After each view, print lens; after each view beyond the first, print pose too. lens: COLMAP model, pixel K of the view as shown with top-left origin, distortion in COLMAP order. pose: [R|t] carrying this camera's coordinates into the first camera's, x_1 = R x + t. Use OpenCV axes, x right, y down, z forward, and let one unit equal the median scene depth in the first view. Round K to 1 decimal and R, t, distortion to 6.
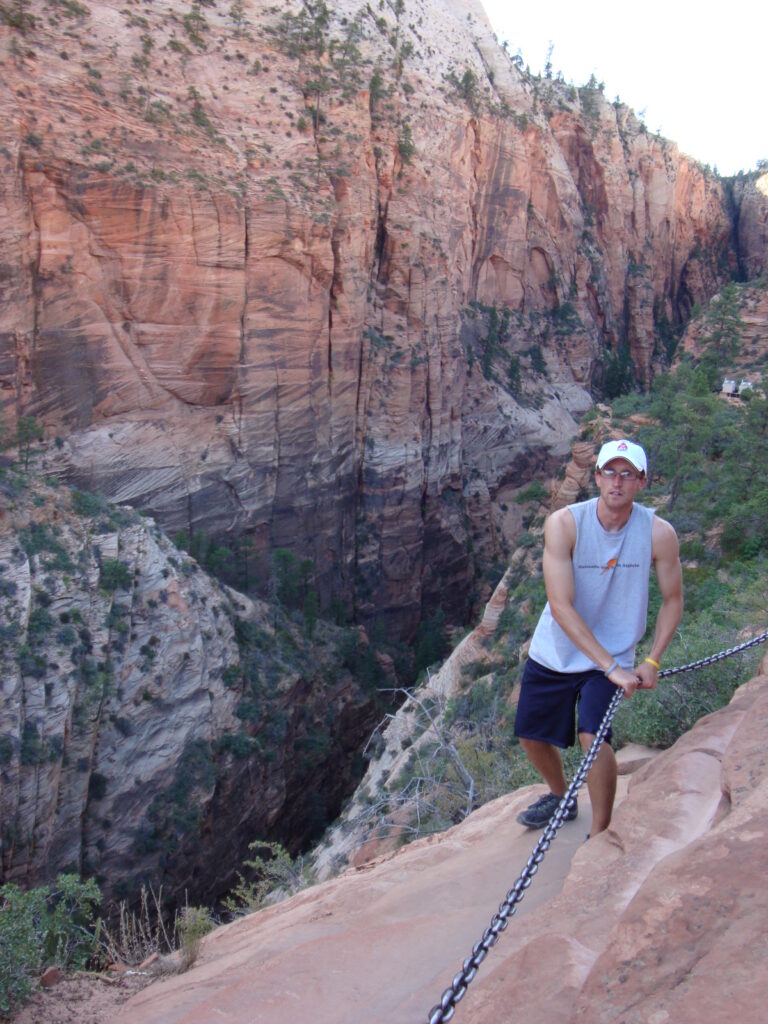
lens RADIAL K [[951.8, 0, 388.5], [0, 951.8, 511.4], [0, 0, 1]] dist [-0.093106, 0.000000]
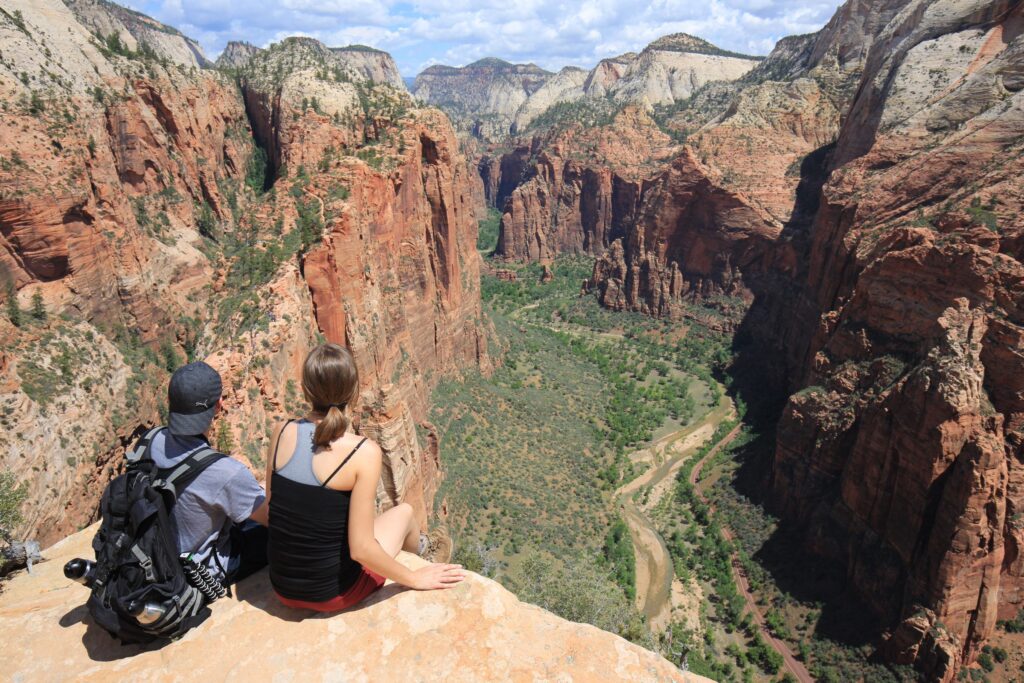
lens RADIAL K [[699.1, 0, 516.7], [0, 699.1, 341.7], [0, 0, 1]] dist [0.010398, 0.004143]
pose [[0.773436, -0.249456, 0.582725, -0.195511], [0.187822, 0.968213, 0.165186, -0.012335], [-0.605409, -0.018313, 0.795704, -0.641385]]
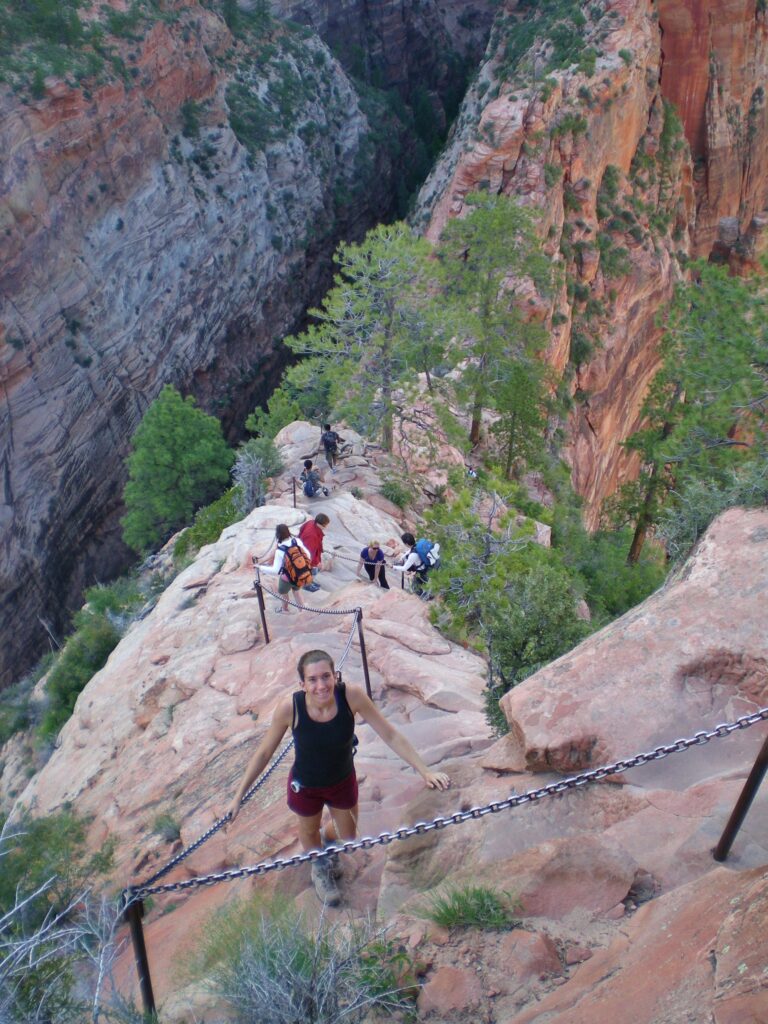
lens RADIAL K [[1169.3, 0, 407.8], [0, 1169.3, 528.4], [0, 0, 1]] dist [-0.135722, 0.000000]
pose [[0.978771, -0.162654, 0.124704, -0.202704], [0.099134, 0.908234, 0.406550, 0.001538], [-0.179387, -0.385557, 0.905078, -0.617723]]
